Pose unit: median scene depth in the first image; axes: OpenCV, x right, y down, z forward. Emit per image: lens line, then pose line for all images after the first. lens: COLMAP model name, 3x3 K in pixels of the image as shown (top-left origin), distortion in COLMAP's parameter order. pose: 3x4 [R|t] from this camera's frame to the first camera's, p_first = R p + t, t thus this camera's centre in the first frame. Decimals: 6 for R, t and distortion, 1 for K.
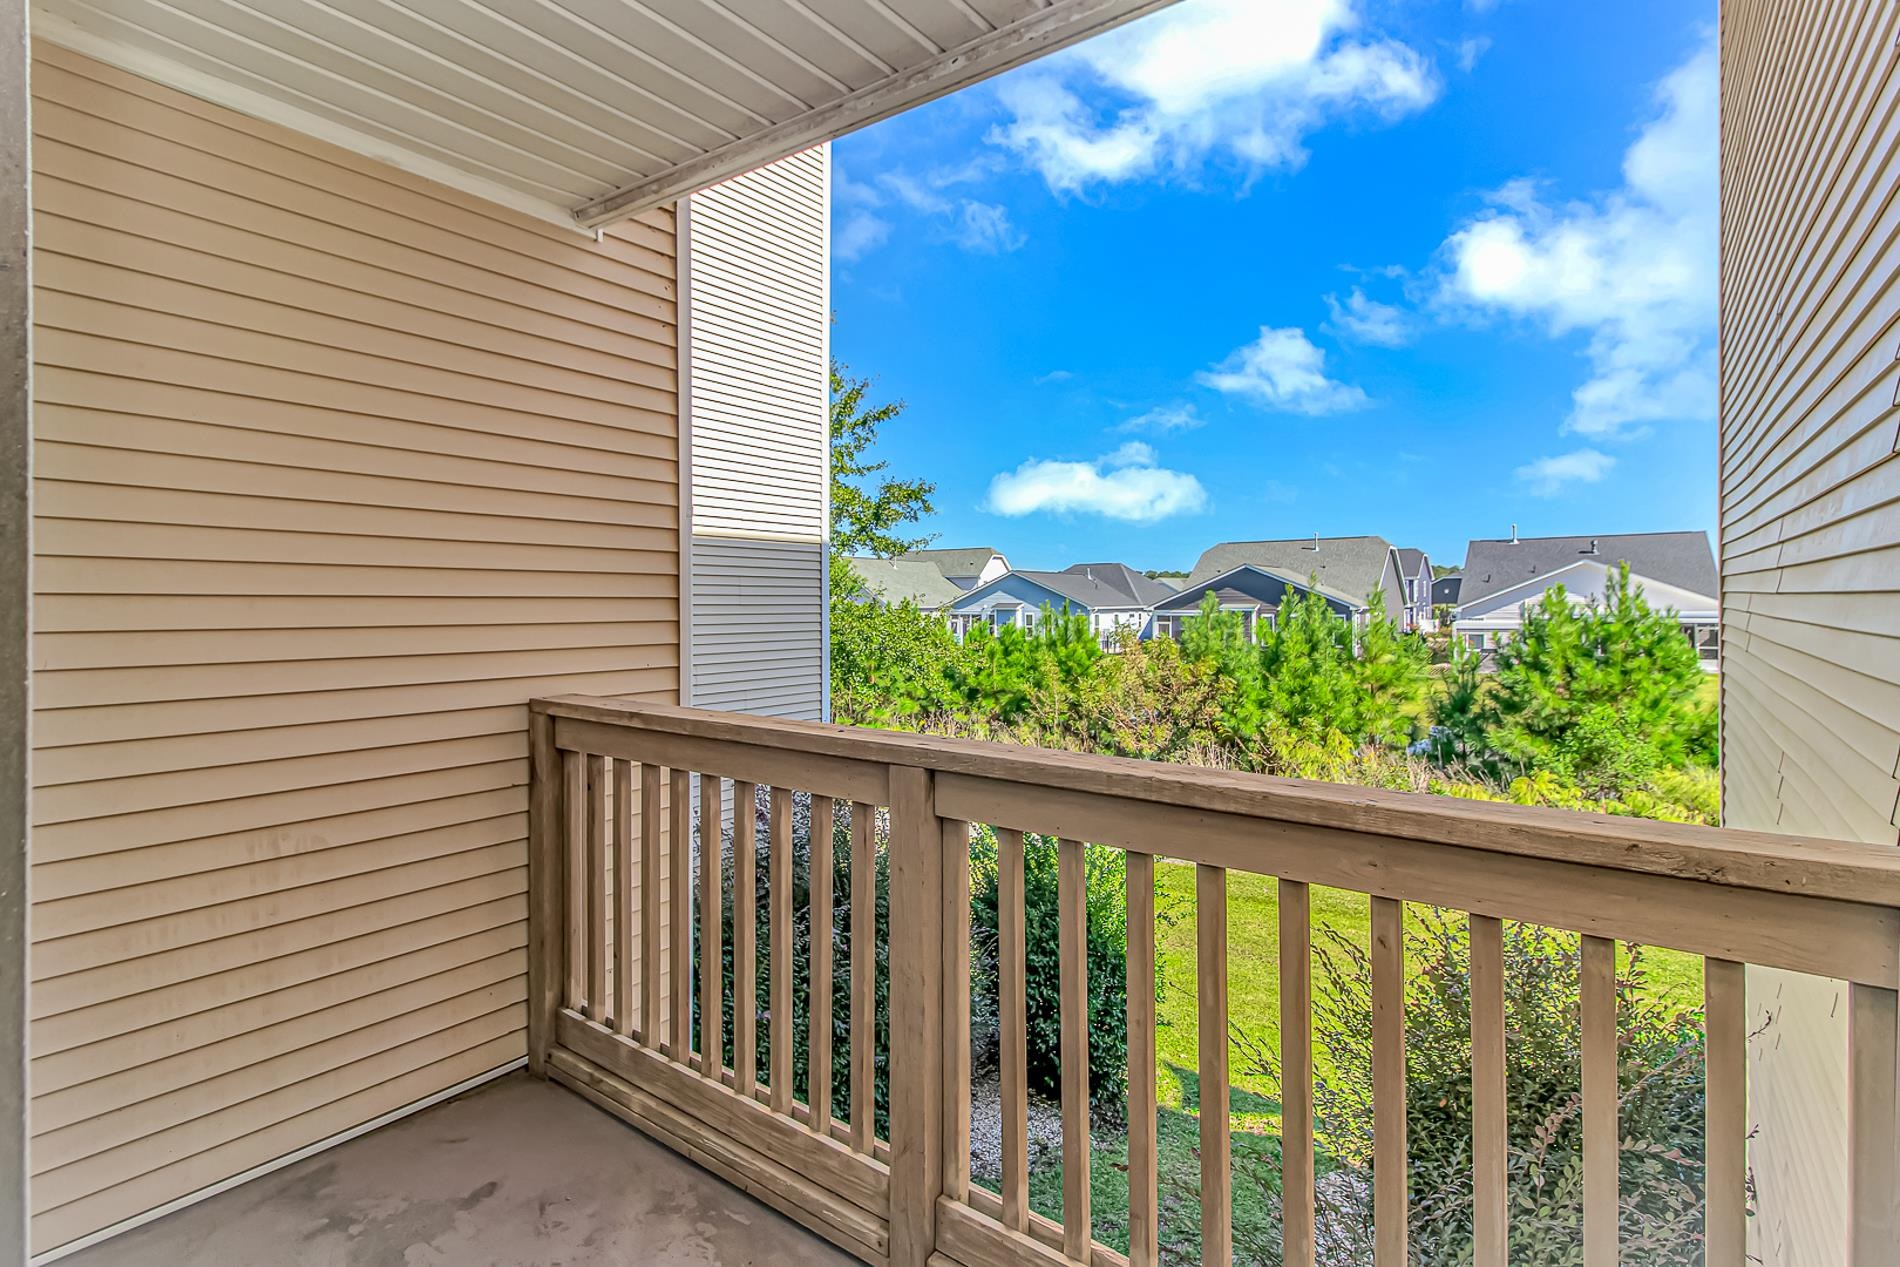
lens RADIAL K [[895.8, 0, 957.6], [0, 895.8, 608.1], [0, 0, 1]] dist [-0.000307, -0.000244]
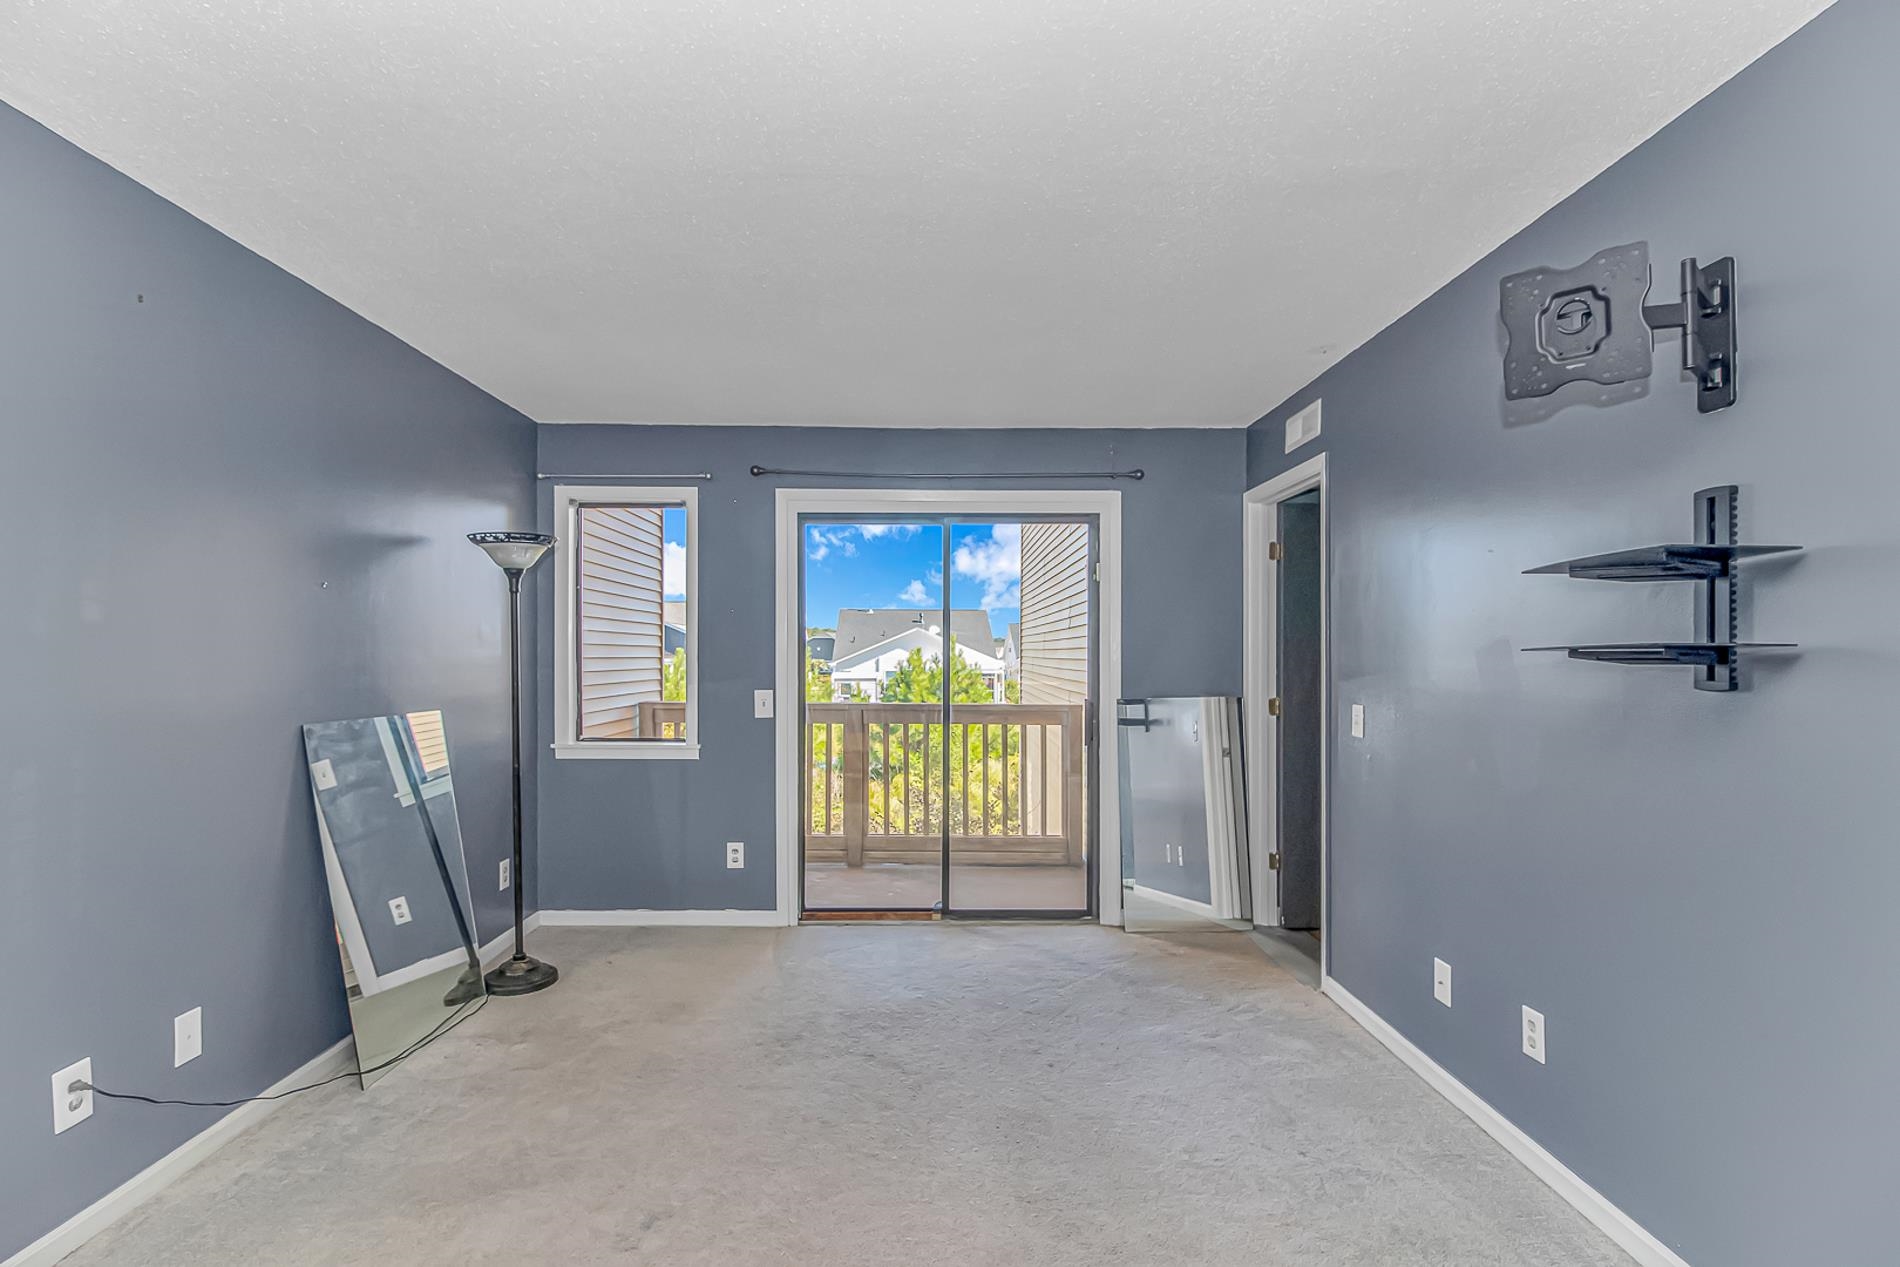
lens RADIAL K [[893.4, 0, 953.4], [0, 893.4, 639.7], [0, 0, 1]] dist [0.003027, -0.000074]
pose [[0.790034, 0.016632, 0.612837, -0.169871], [-0.001463, 0.999680, -0.025245, -0.000922], [-0.613061, 0.019048, 0.789806, -0.185523]]
